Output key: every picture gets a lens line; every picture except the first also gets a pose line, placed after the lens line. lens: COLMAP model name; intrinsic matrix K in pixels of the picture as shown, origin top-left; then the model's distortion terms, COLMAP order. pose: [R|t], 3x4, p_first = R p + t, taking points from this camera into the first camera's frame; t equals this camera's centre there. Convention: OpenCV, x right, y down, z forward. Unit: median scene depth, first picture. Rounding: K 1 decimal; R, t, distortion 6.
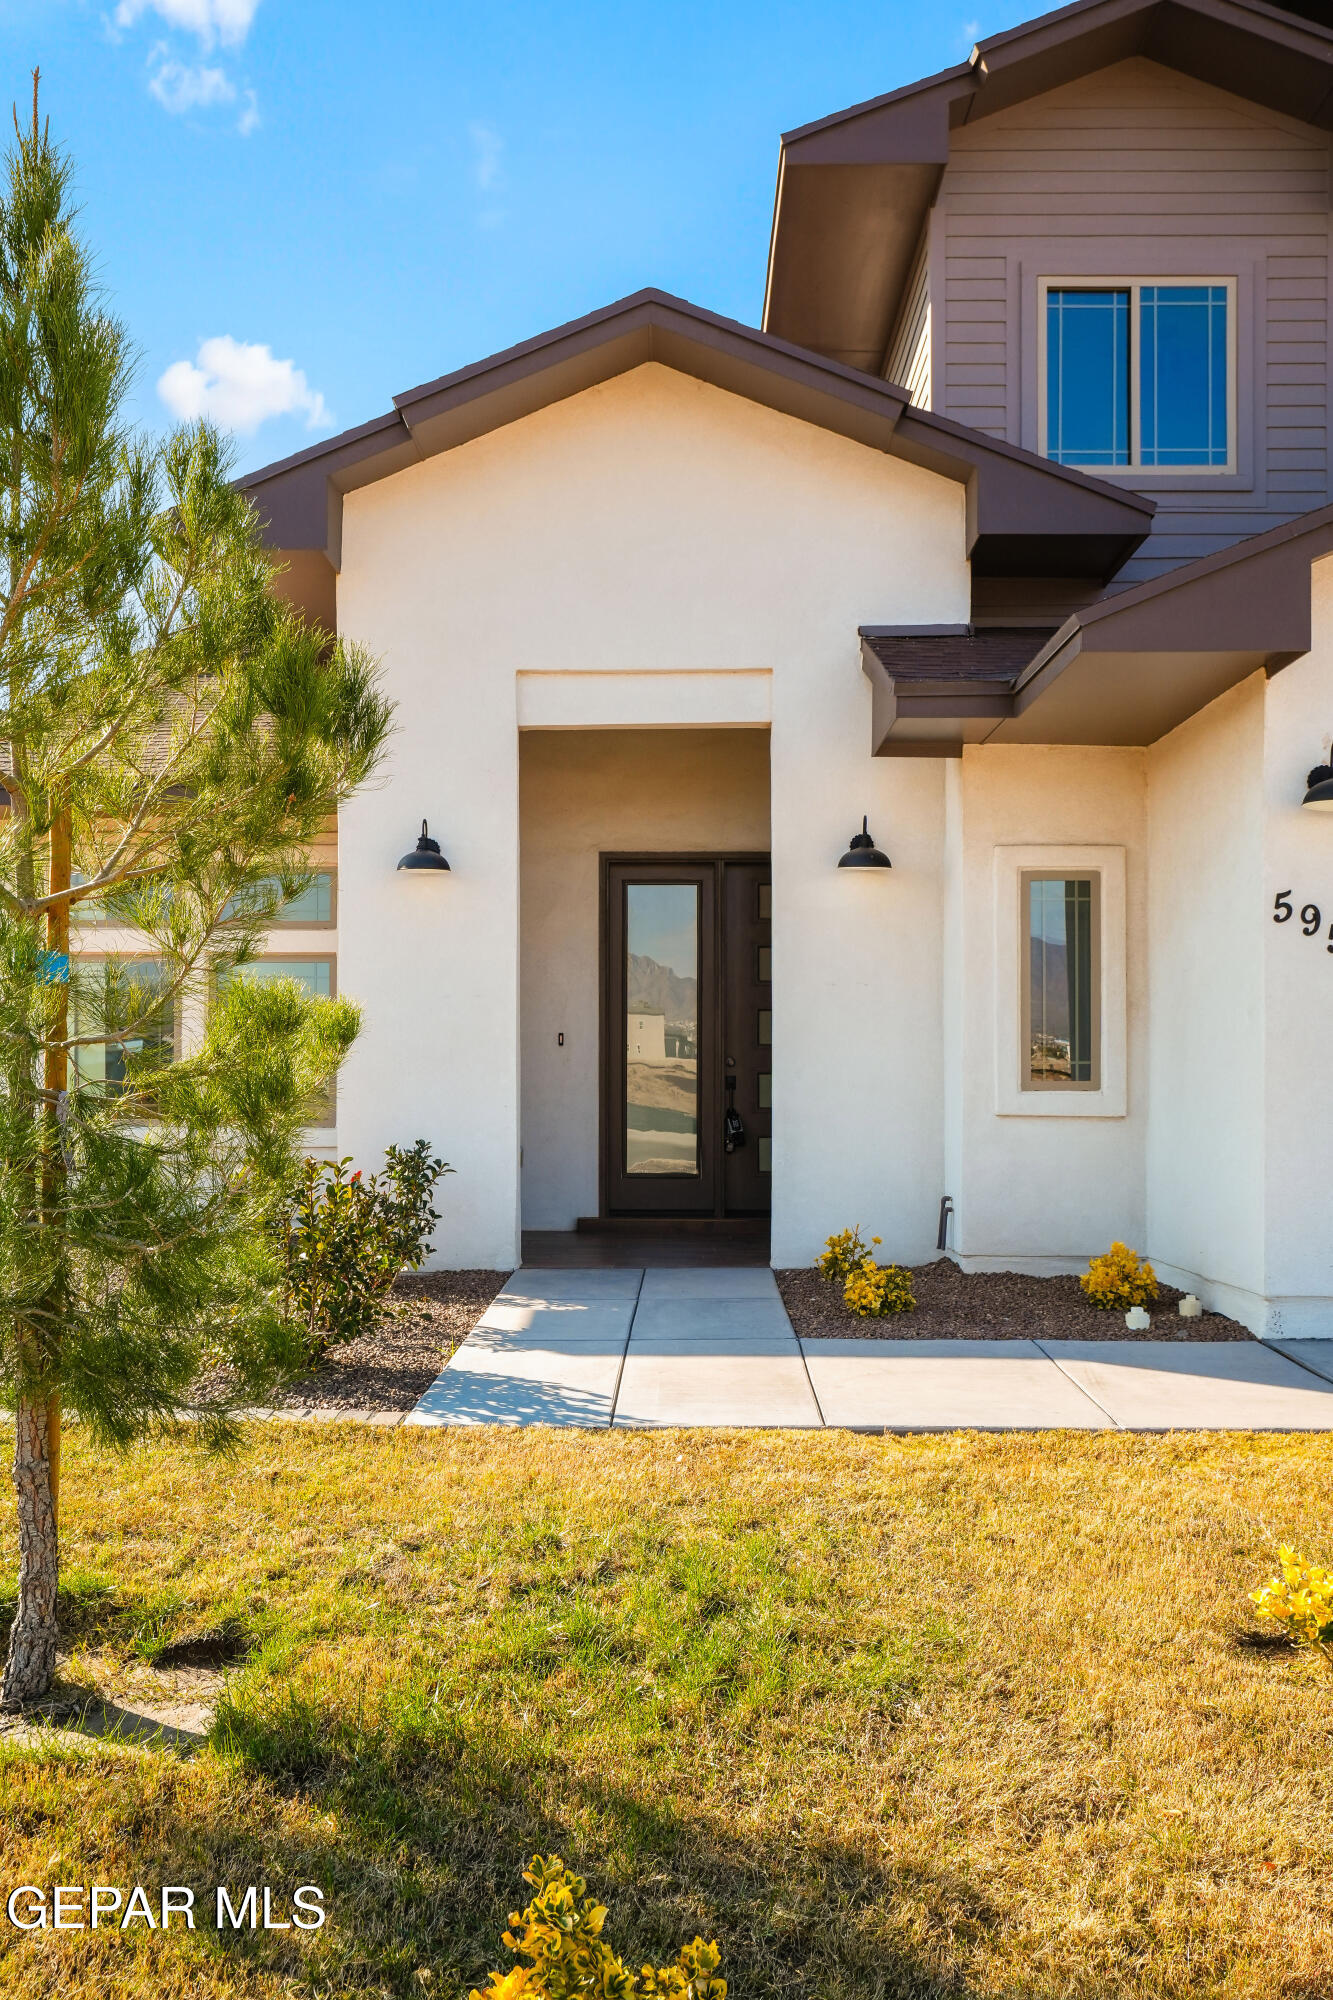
lens RADIAL K [[1623.6, 0, 661.5], [0, 1623.6, 1071.5], [0, 0, 1]] dist [0.009022, 0.000198]
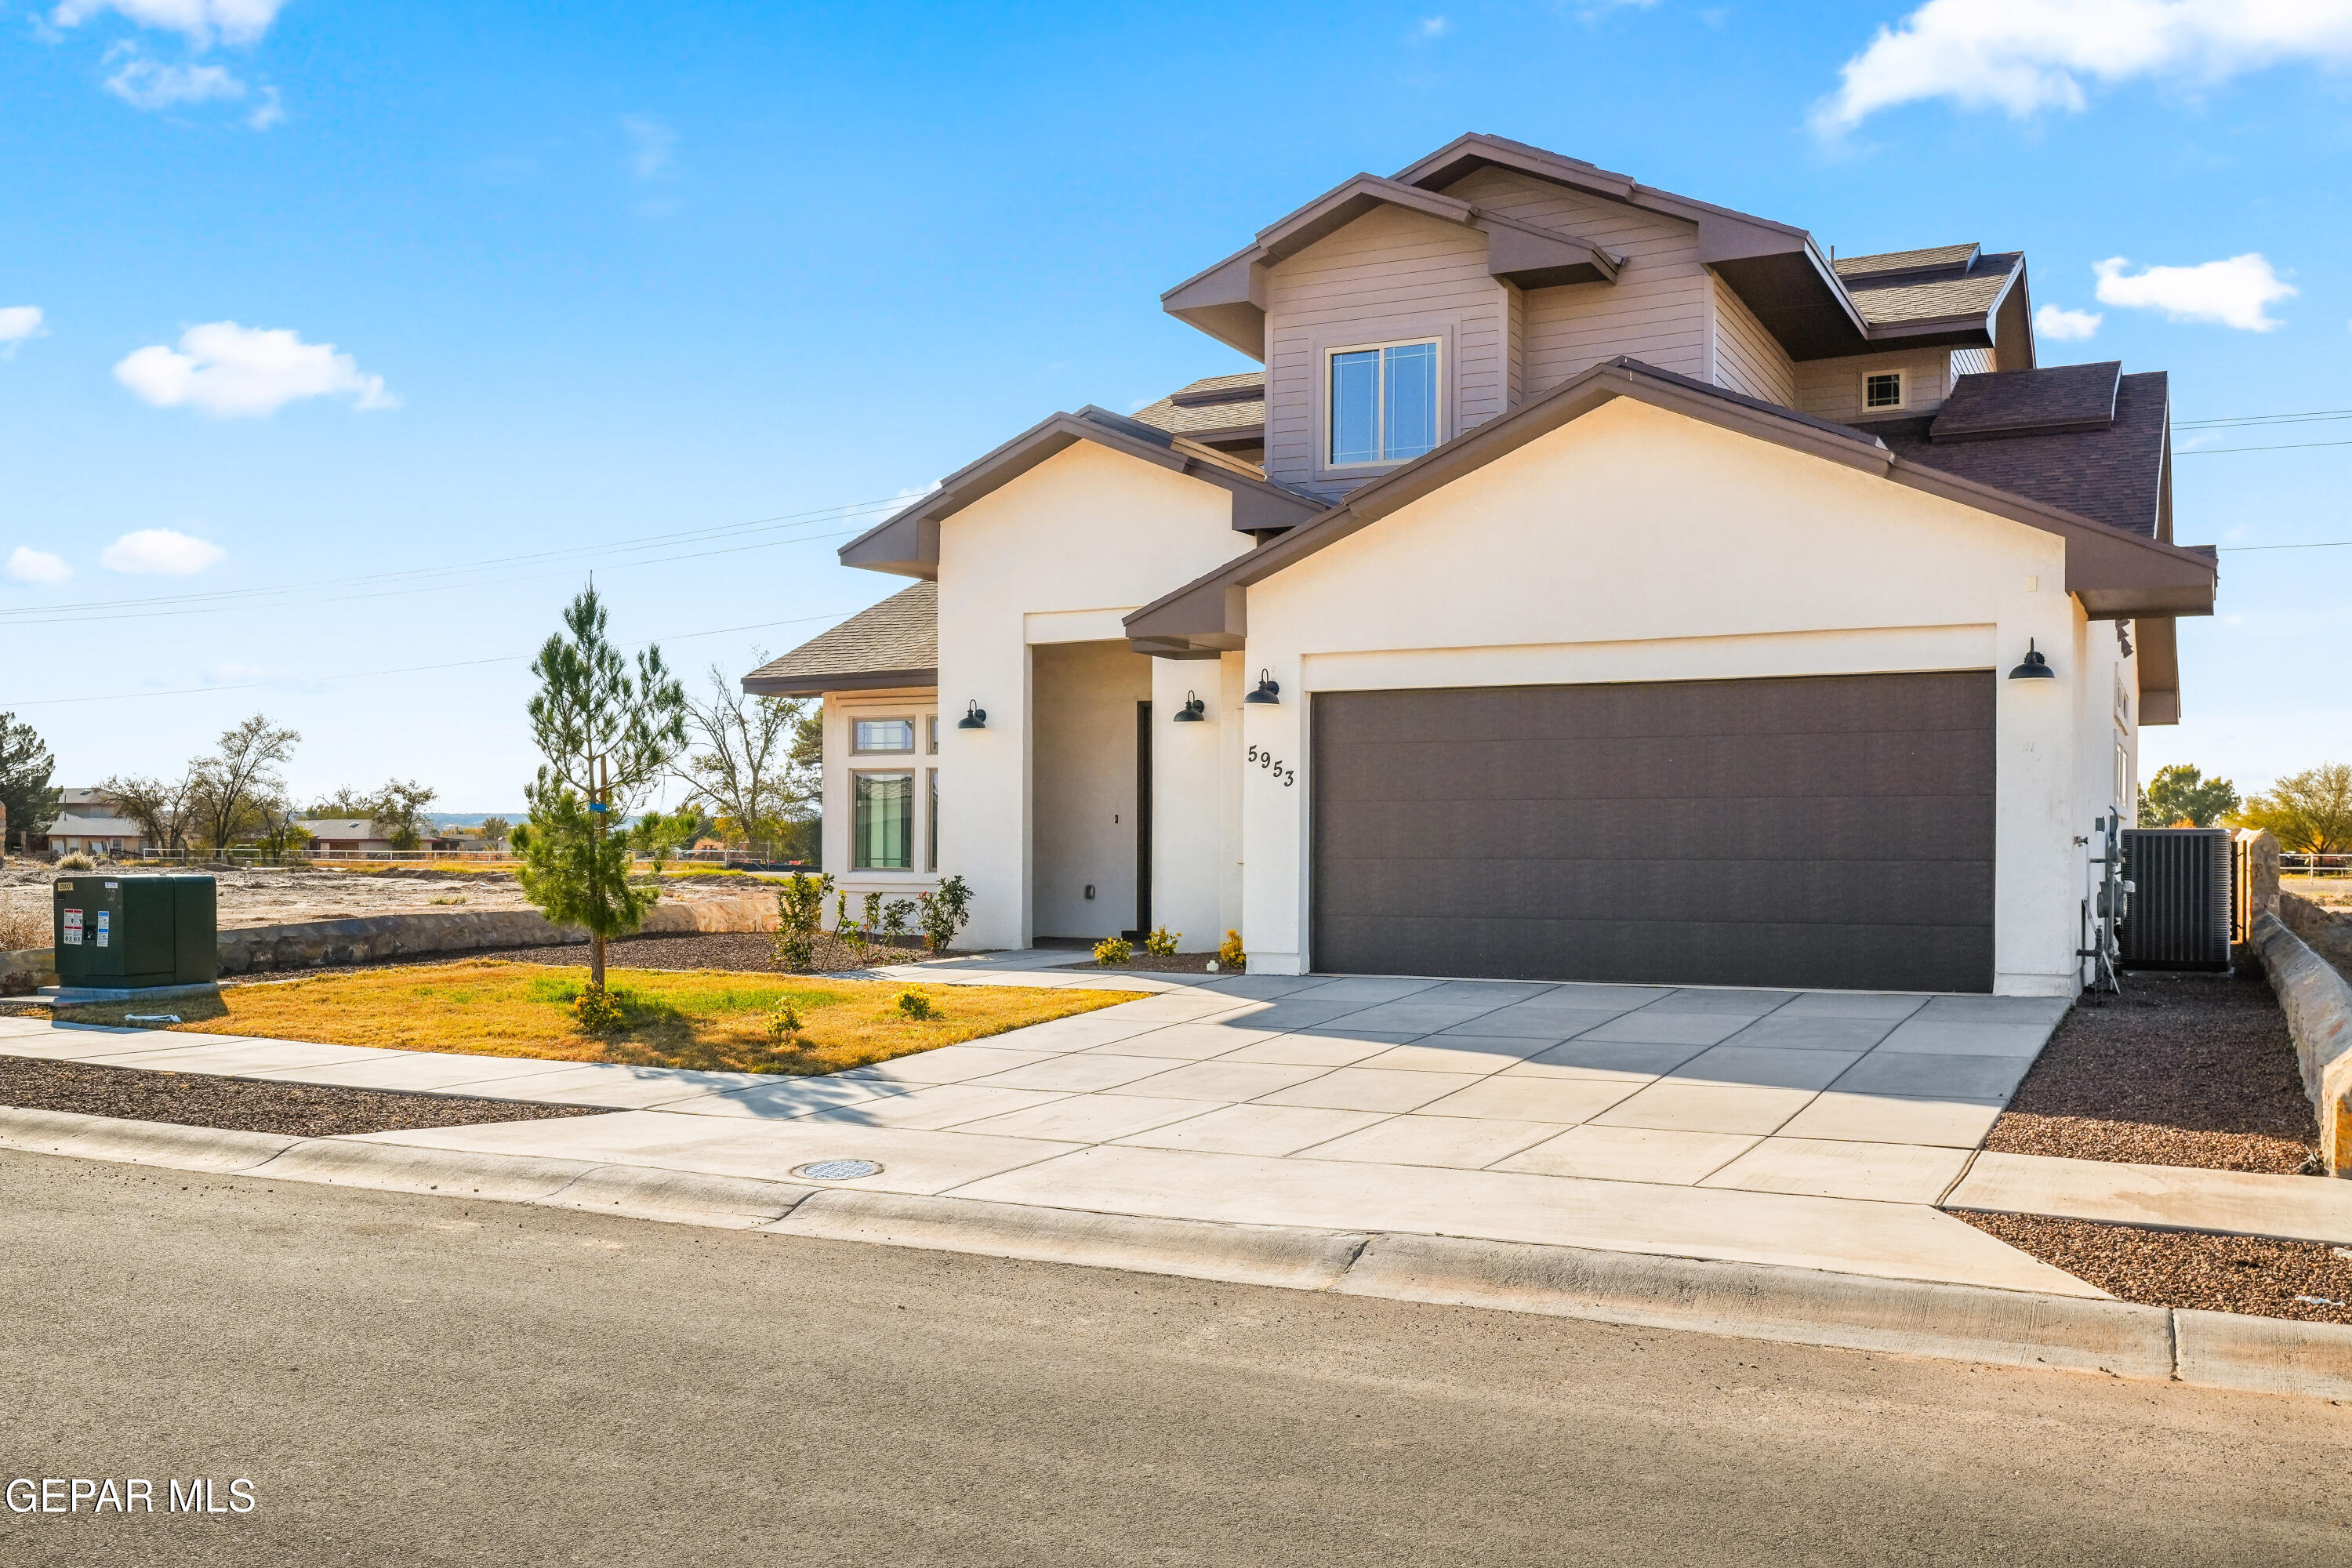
lens RADIAL K [[2072.4, 0, 1142.4], [0, 2072.4, 831.0], [0, 0, 1]] dist [0.015136, -0.001853]
pose [[0.896648, -0.001755, -0.442740, 1.045143], [-0.001543, 0.999974, -0.007087, 0.007544], [0.442741, 0.007037, 0.896622, -0.988490]]
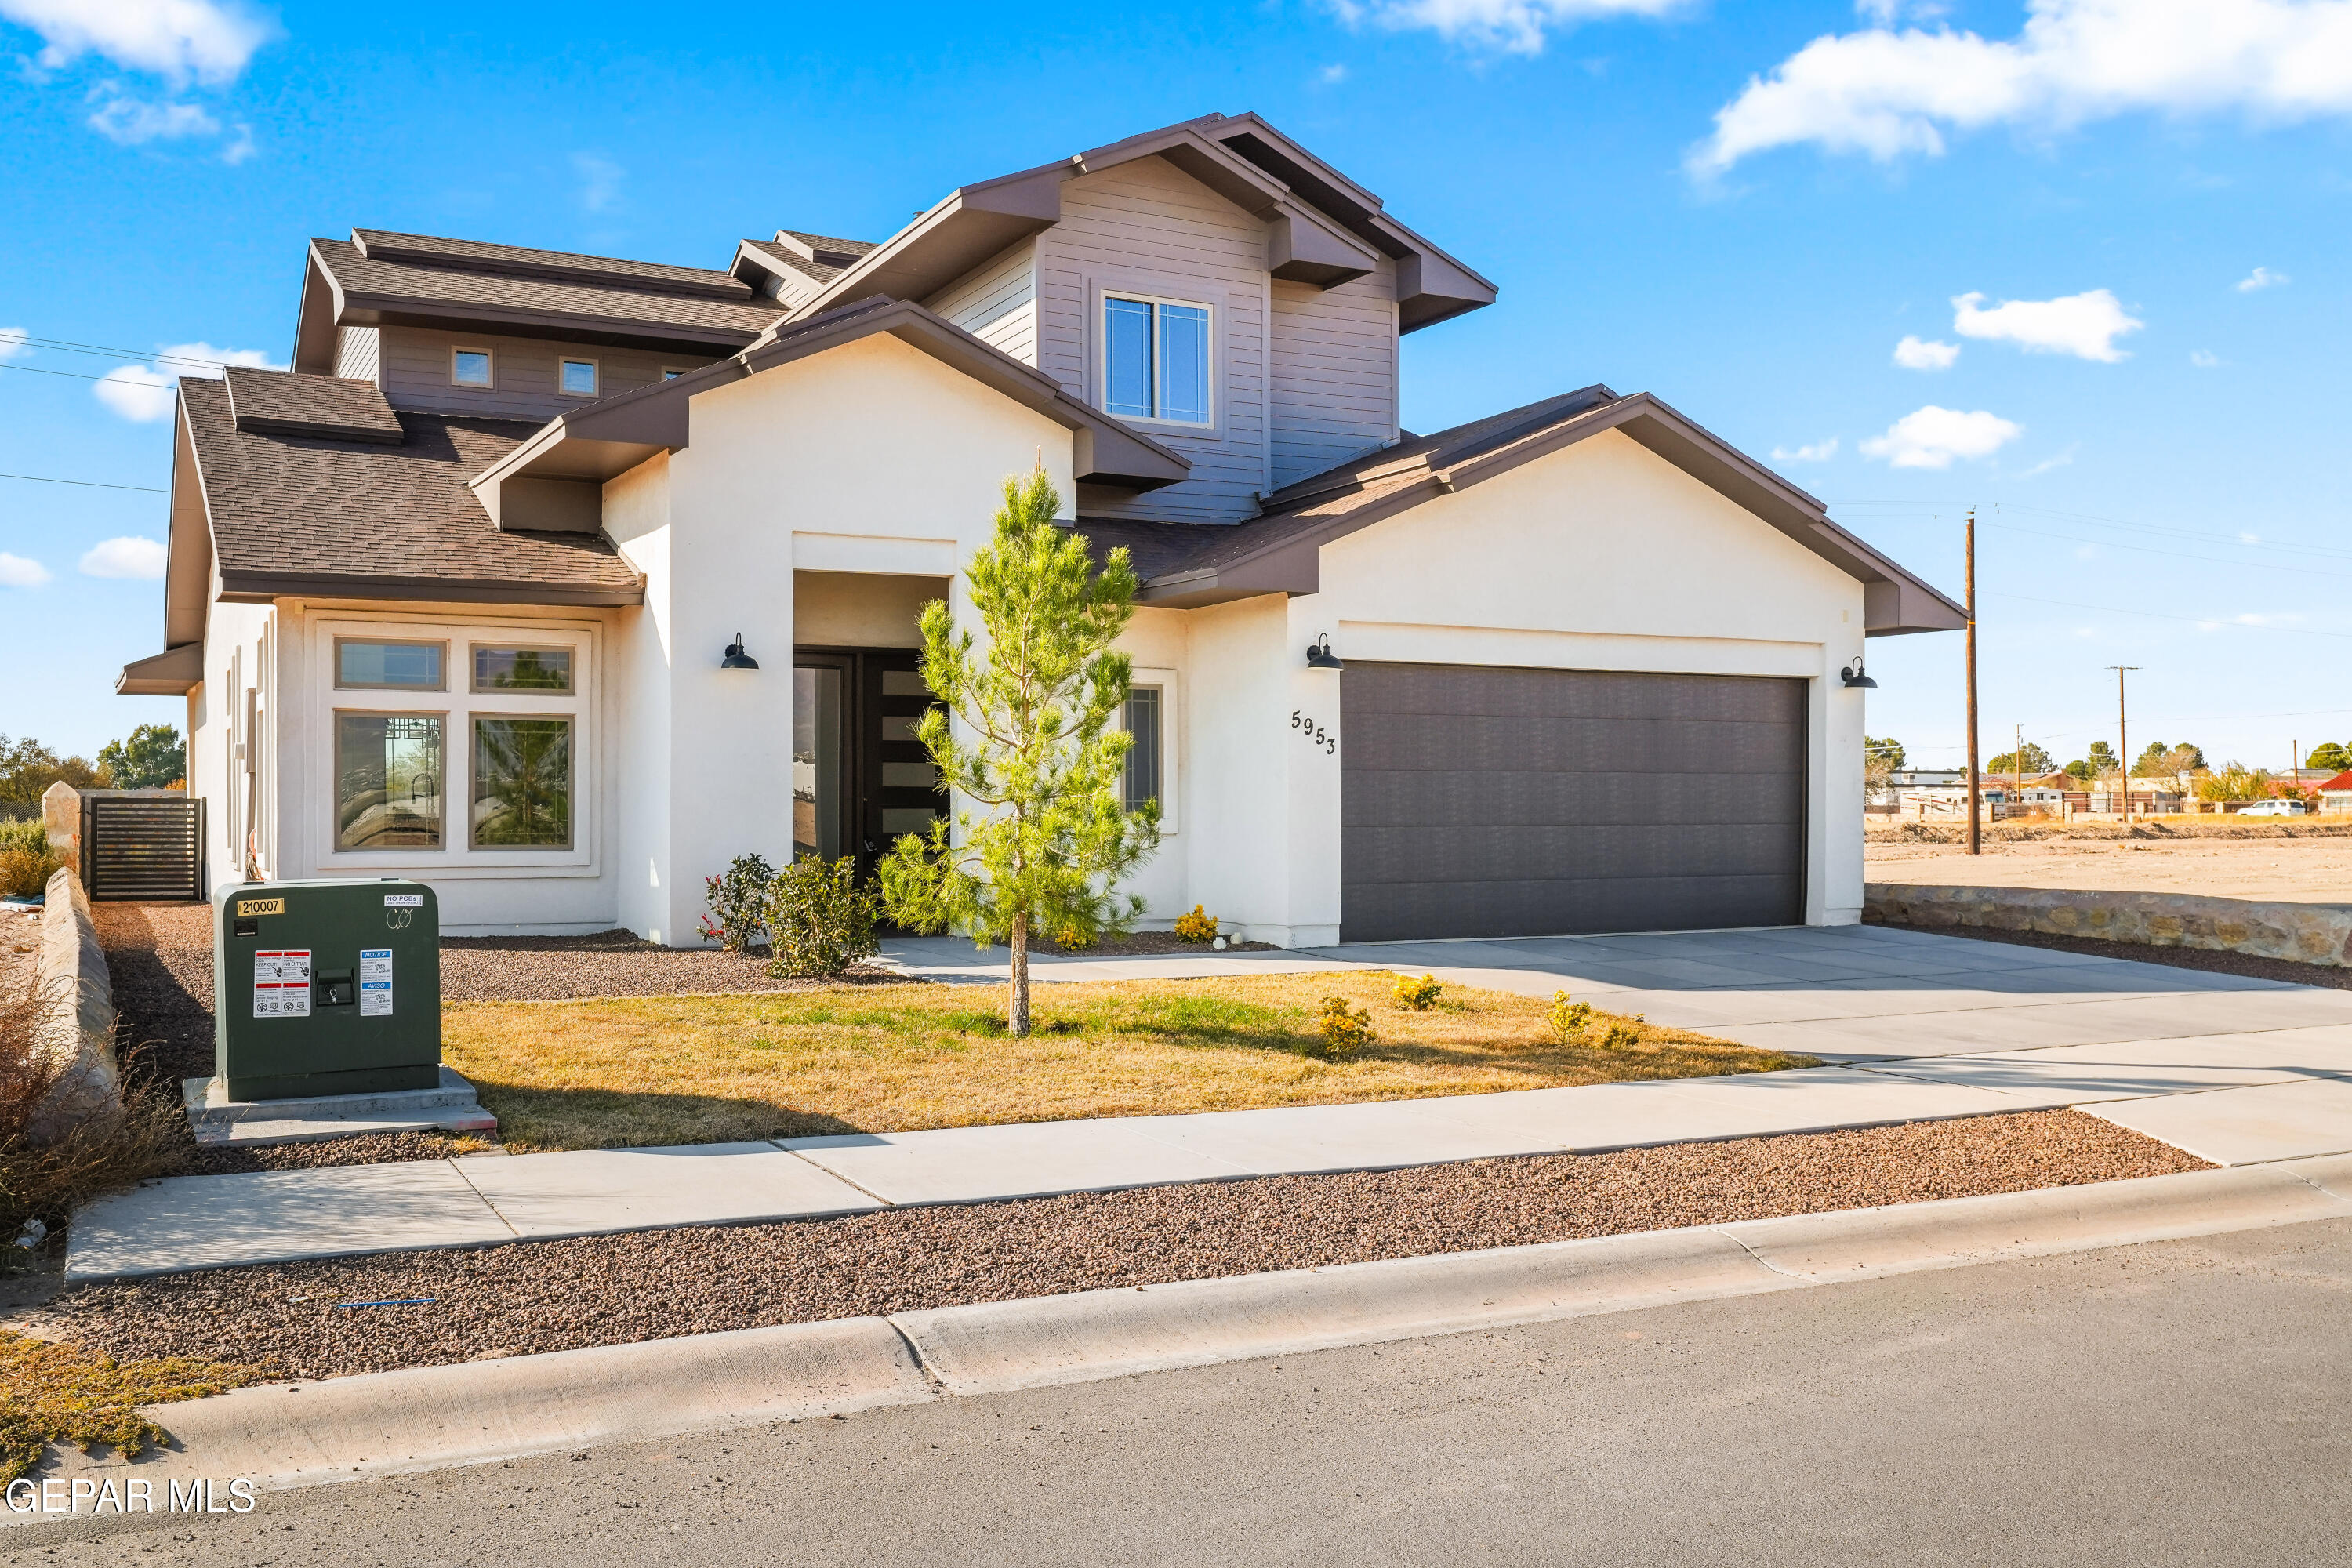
lens RADIAL K [[2072.4, 0, 1190.3], [0, 2072.4, 799.9], [0, 0, 1]] dist [0.015136, -0.001853]
pose [[0.878377, 0.000339, 0.477969, -0.670326], [0.001178, 0.999995, -0.002874, -0.000687], [-0.477967, 0.003088, 0.878372, -0.807229]]
